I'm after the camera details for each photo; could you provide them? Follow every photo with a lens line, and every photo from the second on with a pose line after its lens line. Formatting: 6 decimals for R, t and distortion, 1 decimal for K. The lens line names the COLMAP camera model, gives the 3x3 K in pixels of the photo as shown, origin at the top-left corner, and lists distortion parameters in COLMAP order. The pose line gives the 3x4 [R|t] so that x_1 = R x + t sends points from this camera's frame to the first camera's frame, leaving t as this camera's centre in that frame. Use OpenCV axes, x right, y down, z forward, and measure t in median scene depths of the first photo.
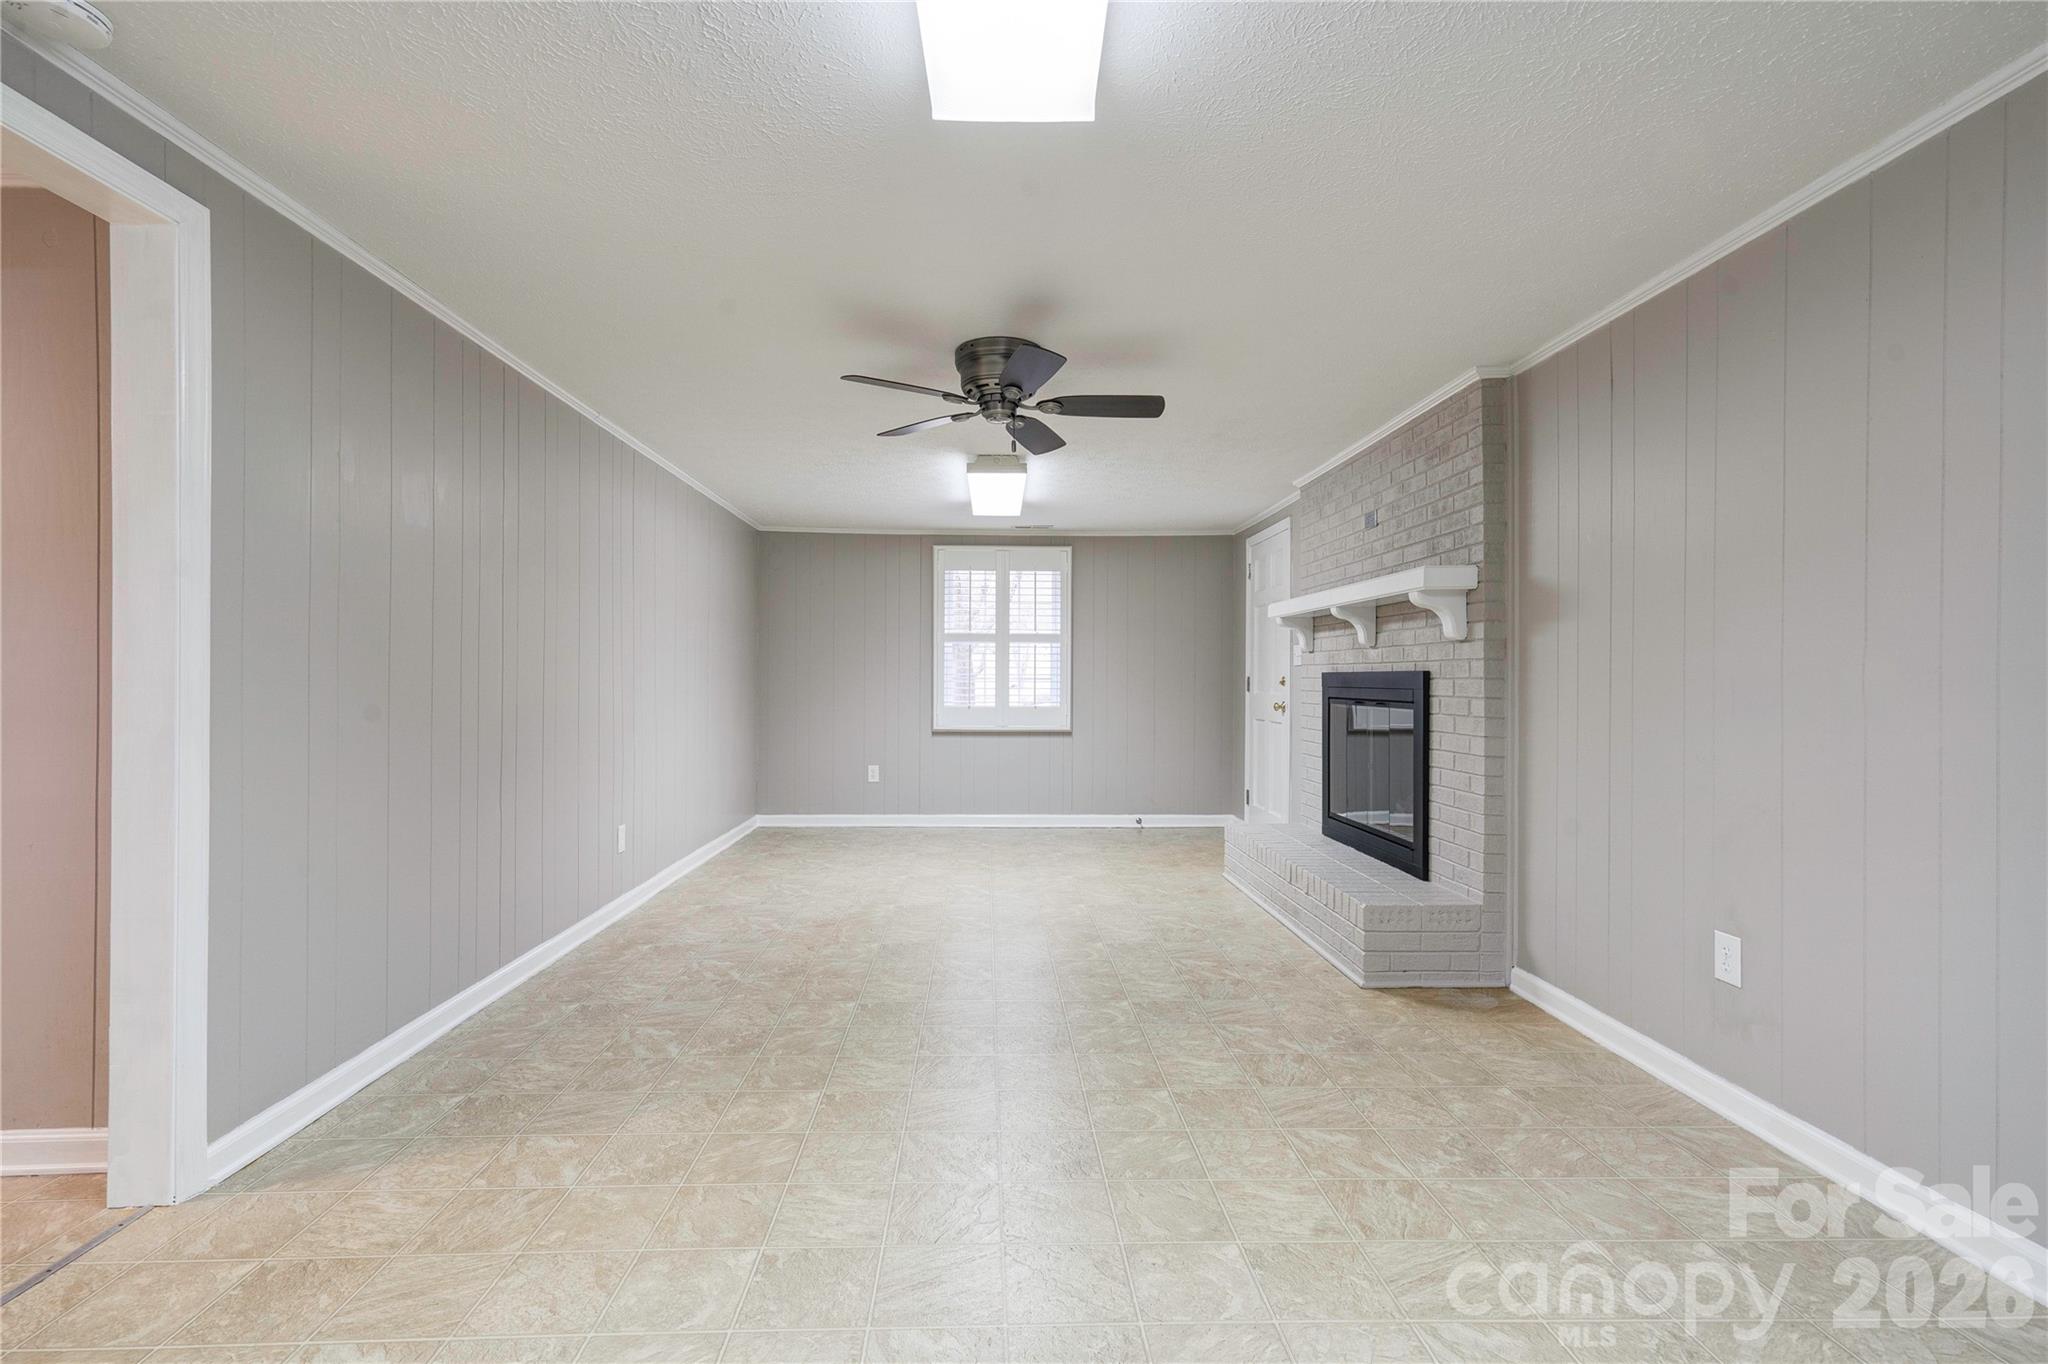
lens RADIAL K [[942.0, 0, 1015.1], [0, 942.0, 676.3], [0, 0, 1]] dist [-0.014099, 0.018688]
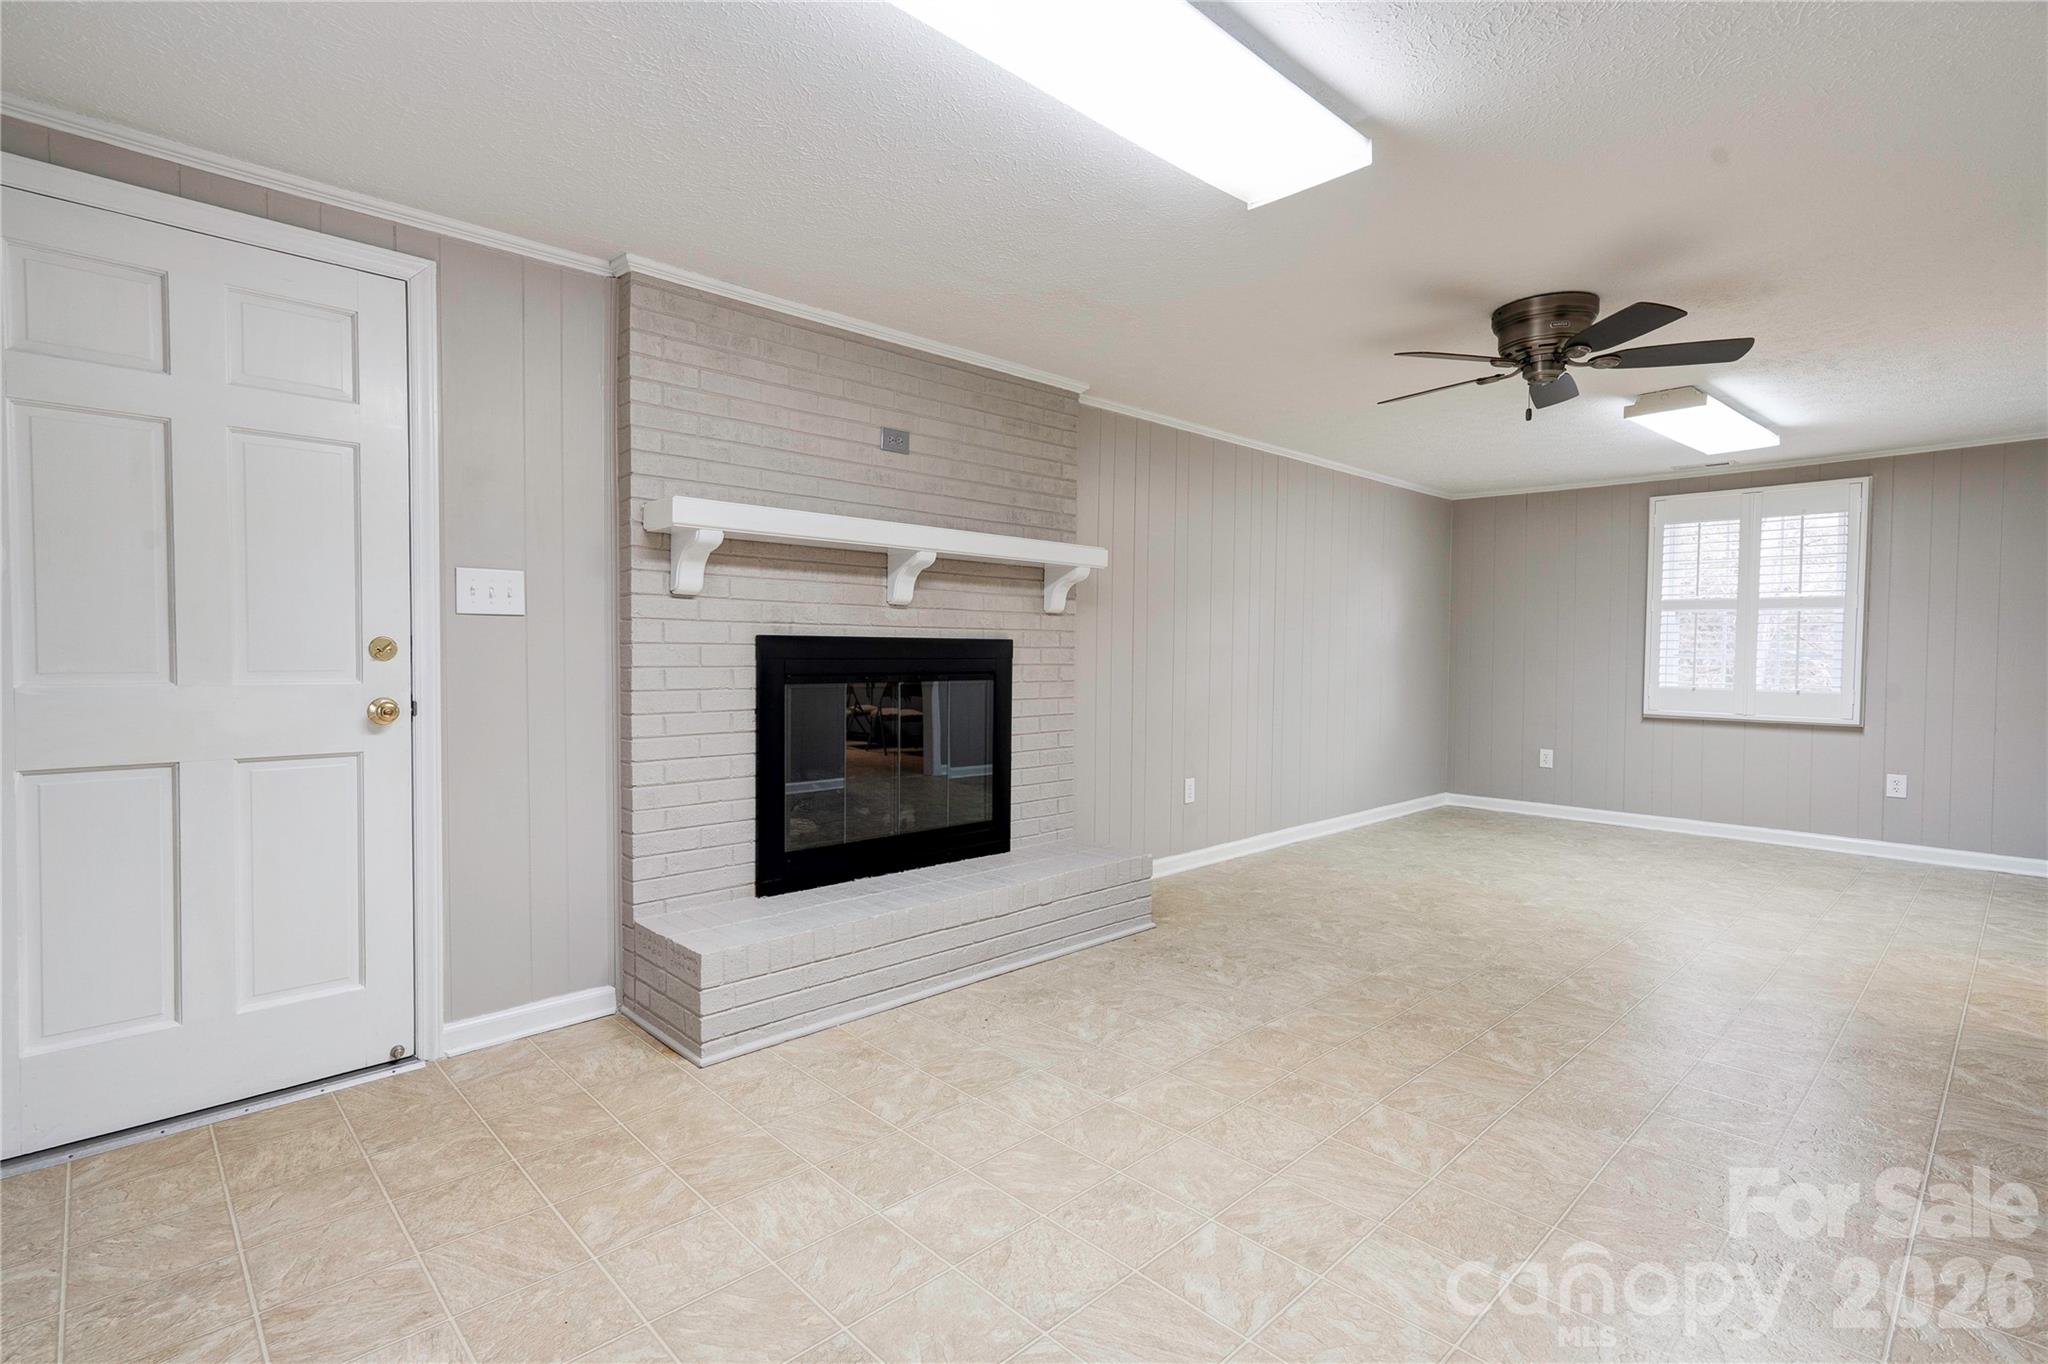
lens RADIAL K [[971.5, 0, 1014.3], [0, 971.5, 676.7], [0, 0, 1]] dist [-0.014244, 0.017548]
pose [[-0.664202, -0.030465, 0.746932, -0.387061], [-0.012939, 0.999488, 0.029260, 0.003440], [-0.747441, 0.009770, -0.664256, 1.971885]]
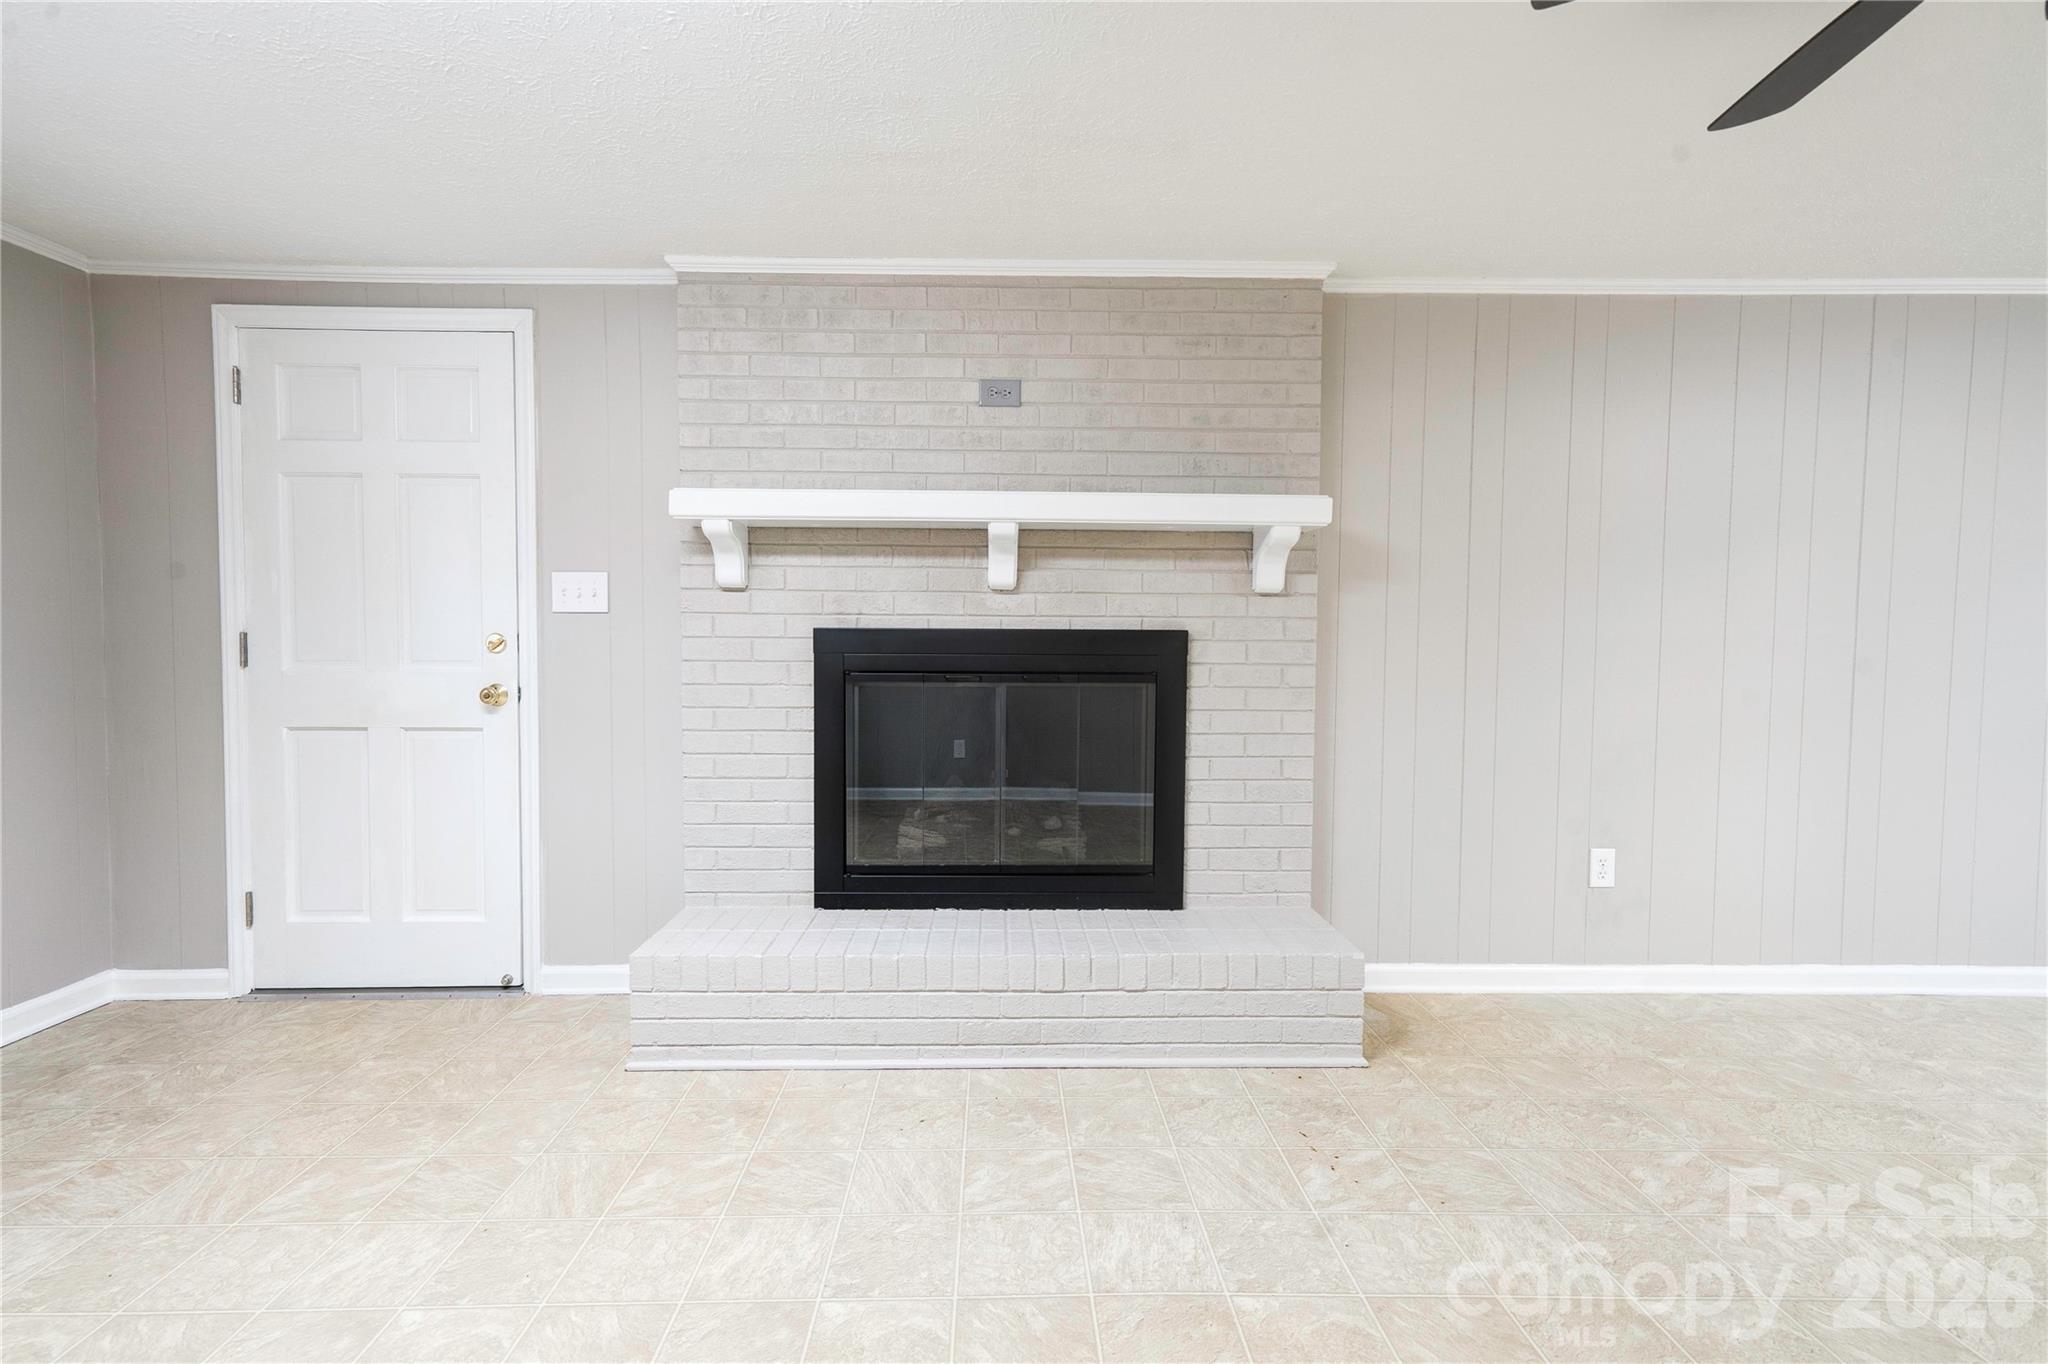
lens RADIAL K [[942.0, 0, 1015.1], [0, 942.0, 676.3], [0, 0, 1]] dist [-0.014099, 0.018688]
pose [[0.016343, -0.043702, 0.998911, -0.367650], [-0.008428, 0.999003, 0.043844, -0.001487], [-0.999831, -0.009136, 0.015958, 1.323037]]
